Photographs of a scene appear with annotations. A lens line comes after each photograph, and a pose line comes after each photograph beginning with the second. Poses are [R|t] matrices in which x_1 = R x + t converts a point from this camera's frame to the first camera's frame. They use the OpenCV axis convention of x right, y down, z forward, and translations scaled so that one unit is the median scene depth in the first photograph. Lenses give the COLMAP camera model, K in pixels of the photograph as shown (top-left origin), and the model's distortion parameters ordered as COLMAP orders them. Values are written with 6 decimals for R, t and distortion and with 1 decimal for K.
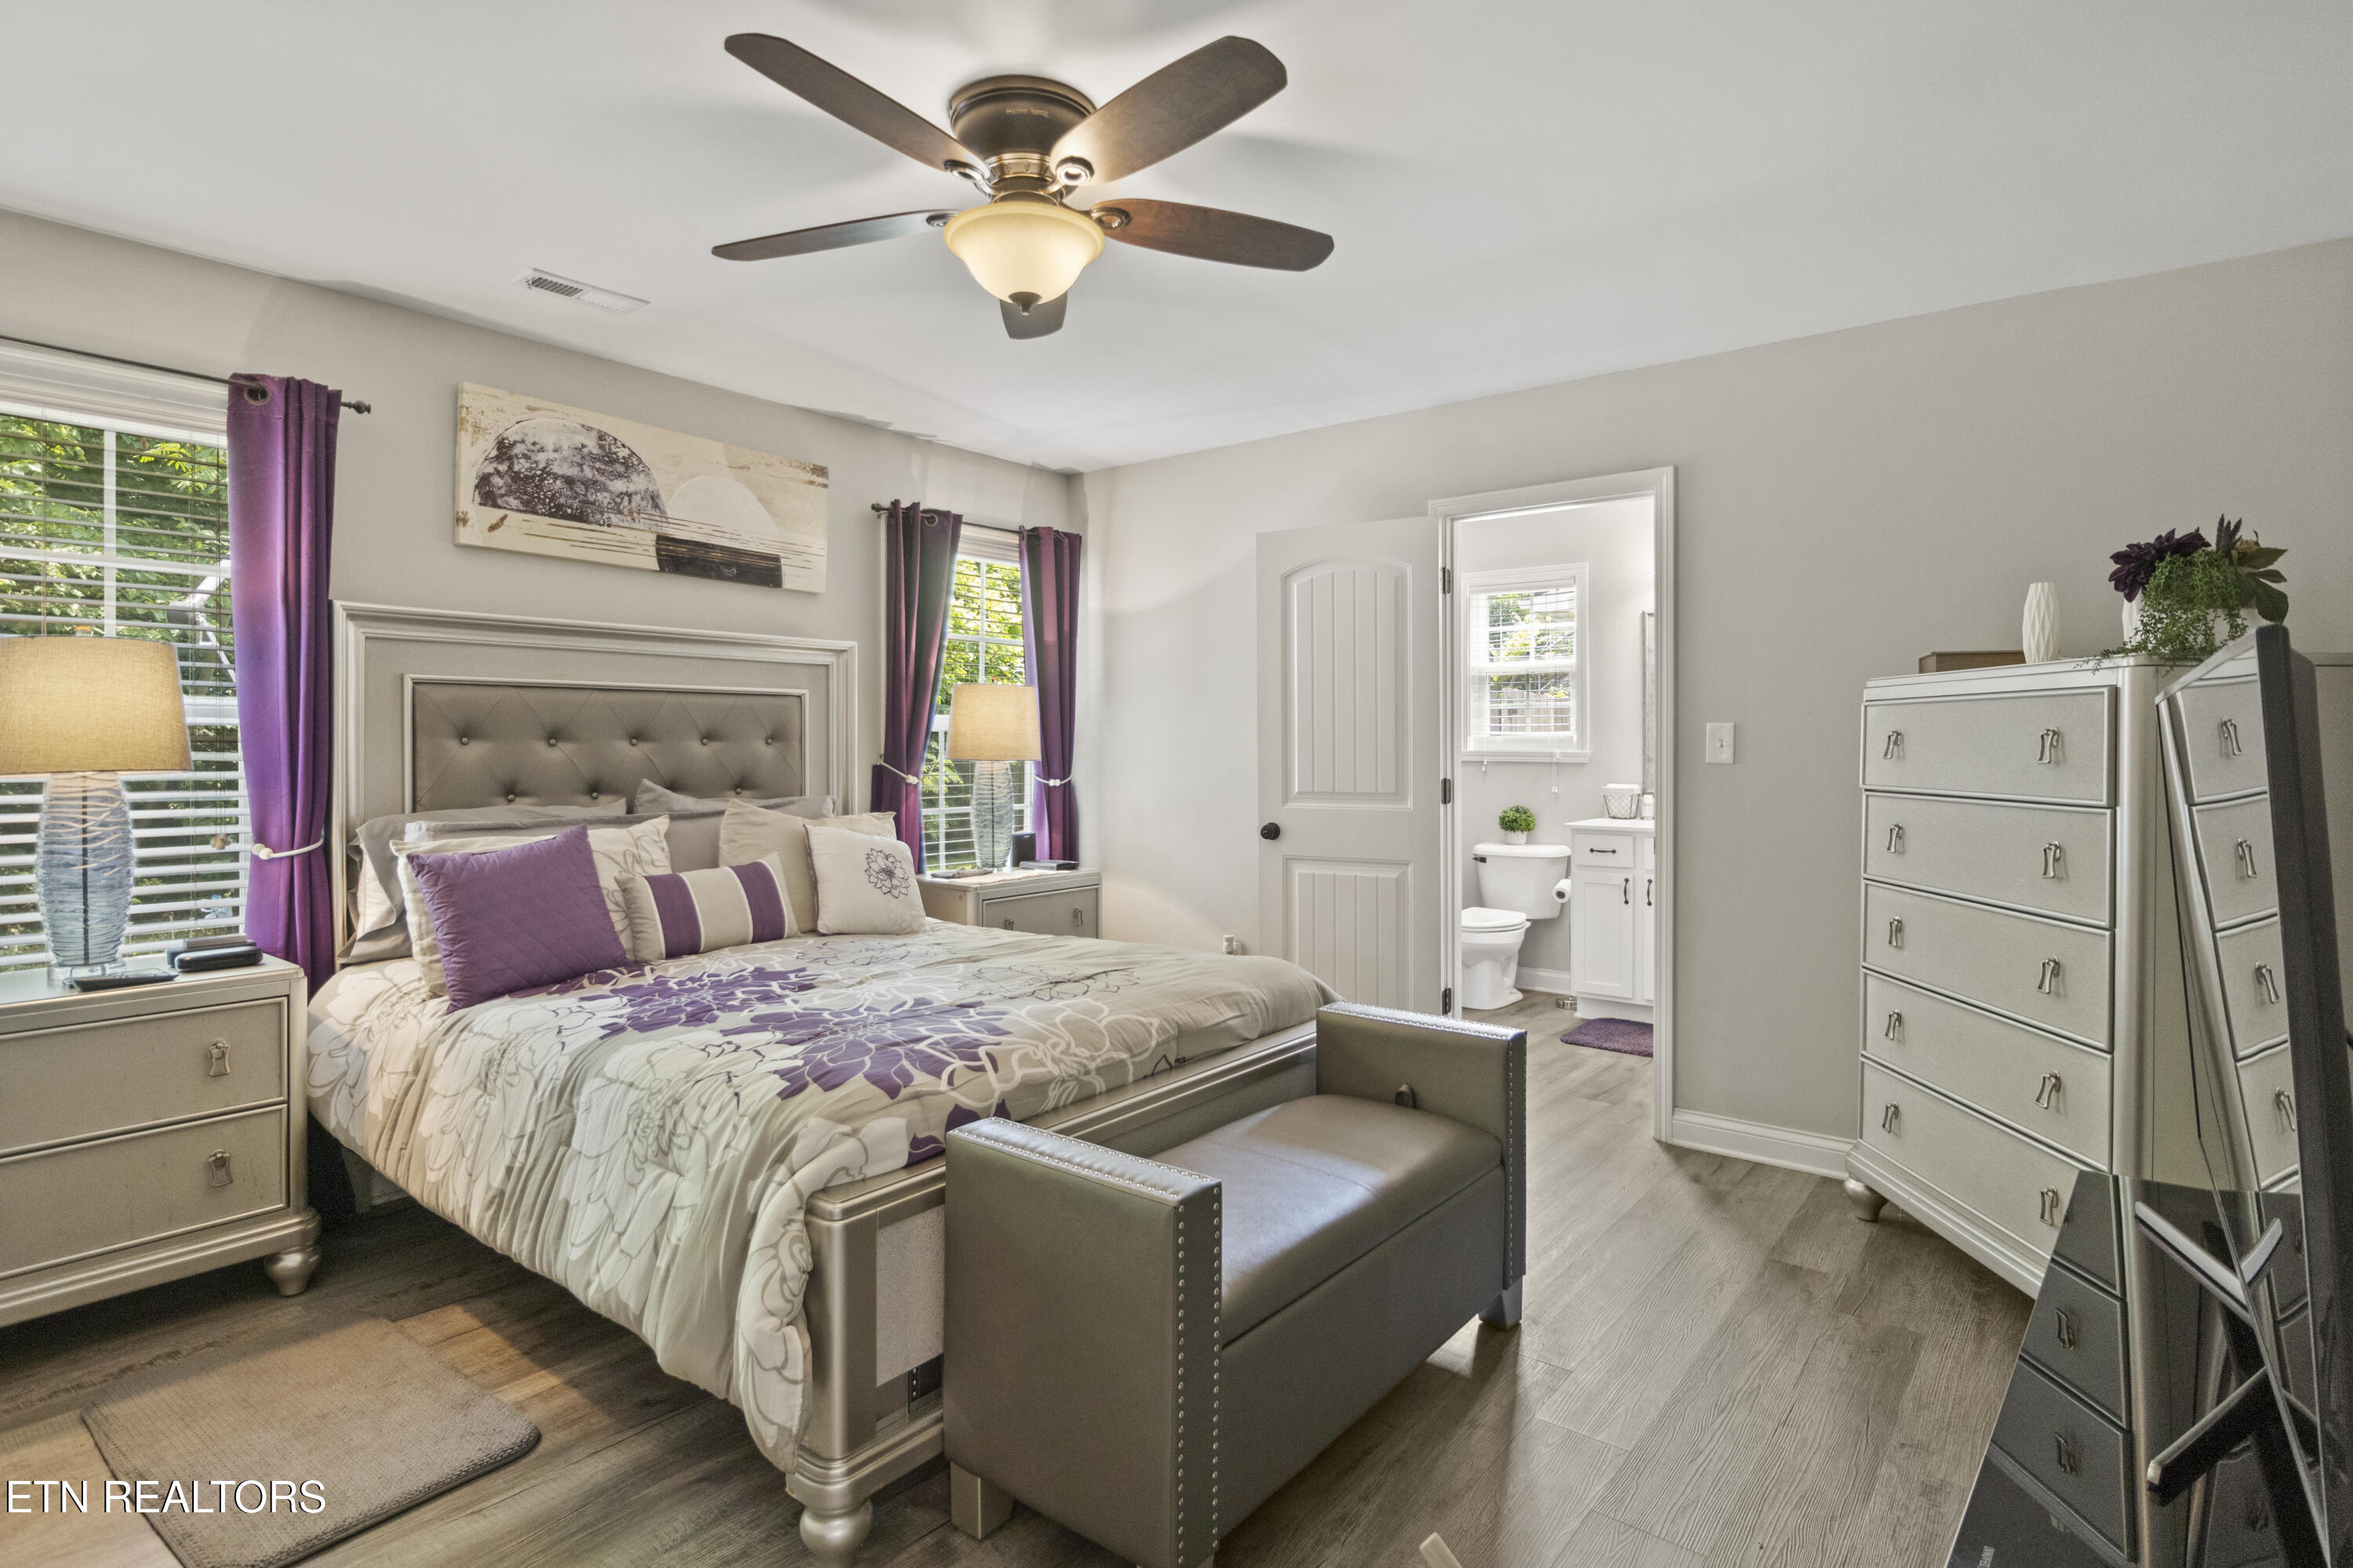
lens RADIAL K [[1187.5, 0, 1185.2], [0, 1187.5, 755.9], [0, 0, 1]] dist [-0.011207, 0.006154]
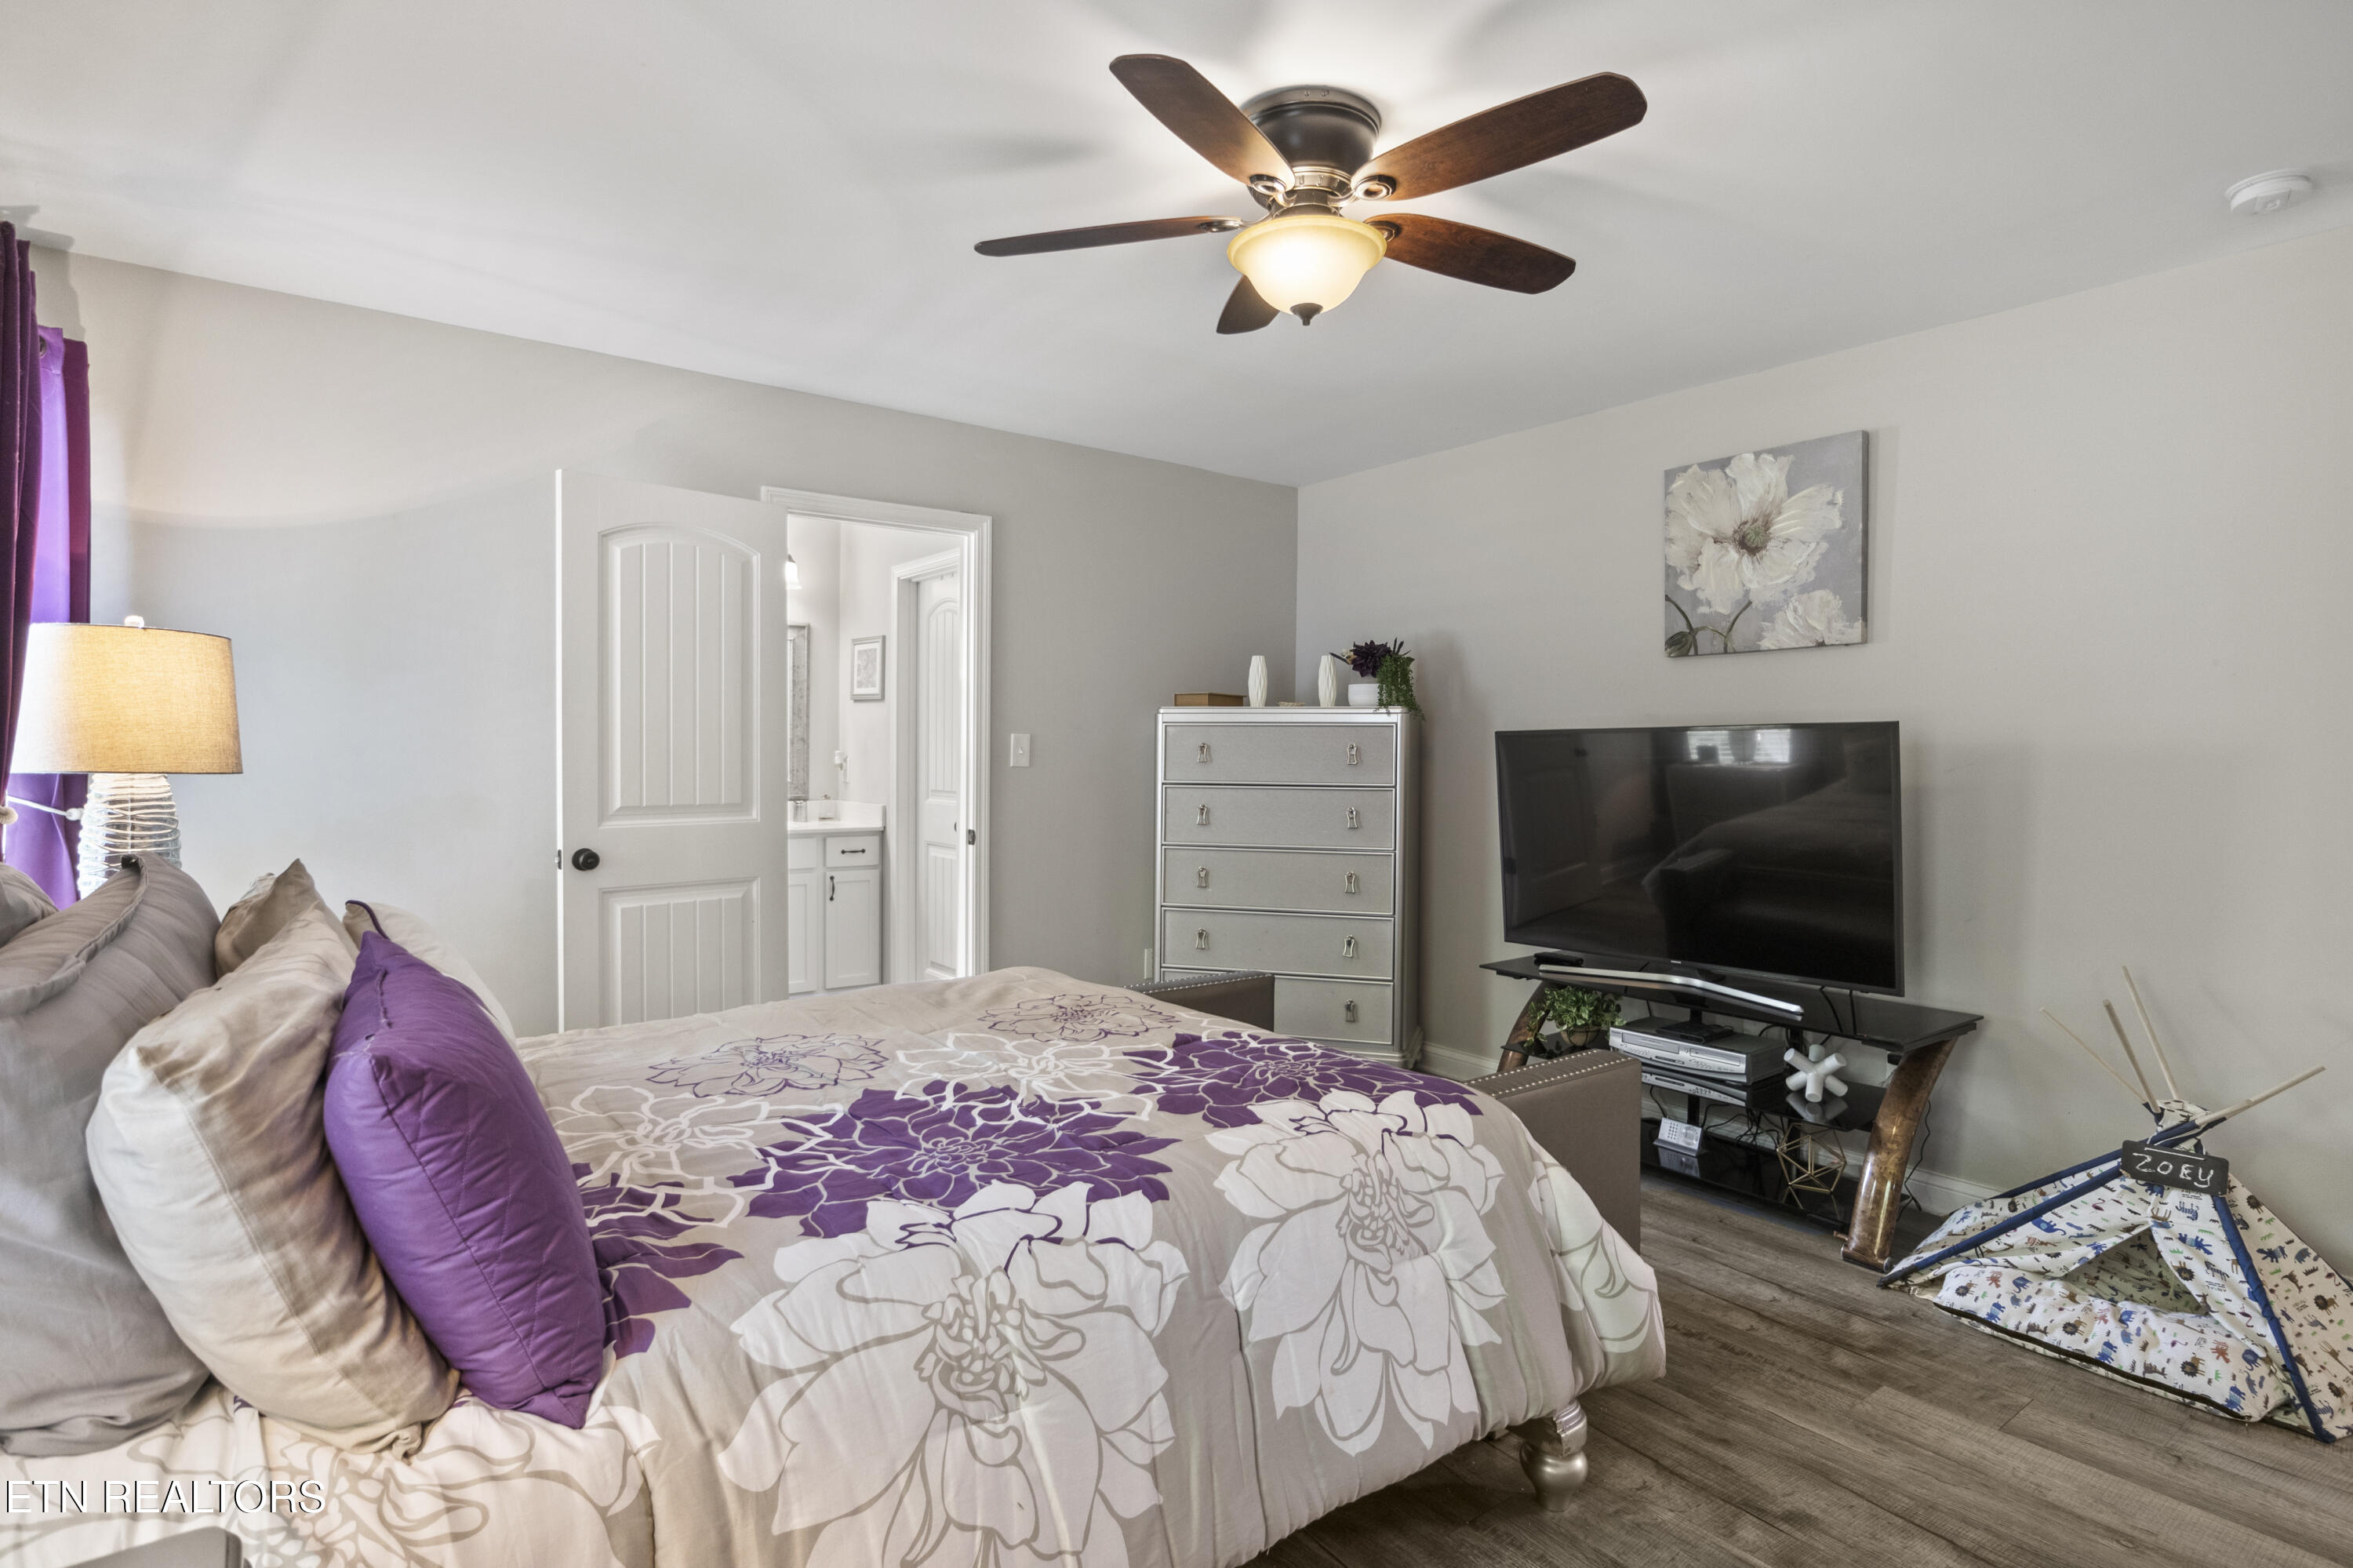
lens RADIAL K [[1189.2, 0, 1176.5], [0, 1189.2, 784.0], [0, 0, 1]] dist [-0.000411, 0.000410]
pose [[0.274271, -0.017945, 0.961485, -0.600044], [0.003064, 0.999837, 0.017787, 0.001518], [-0.961647, -0.001933, 0.274282, 0.437869]]
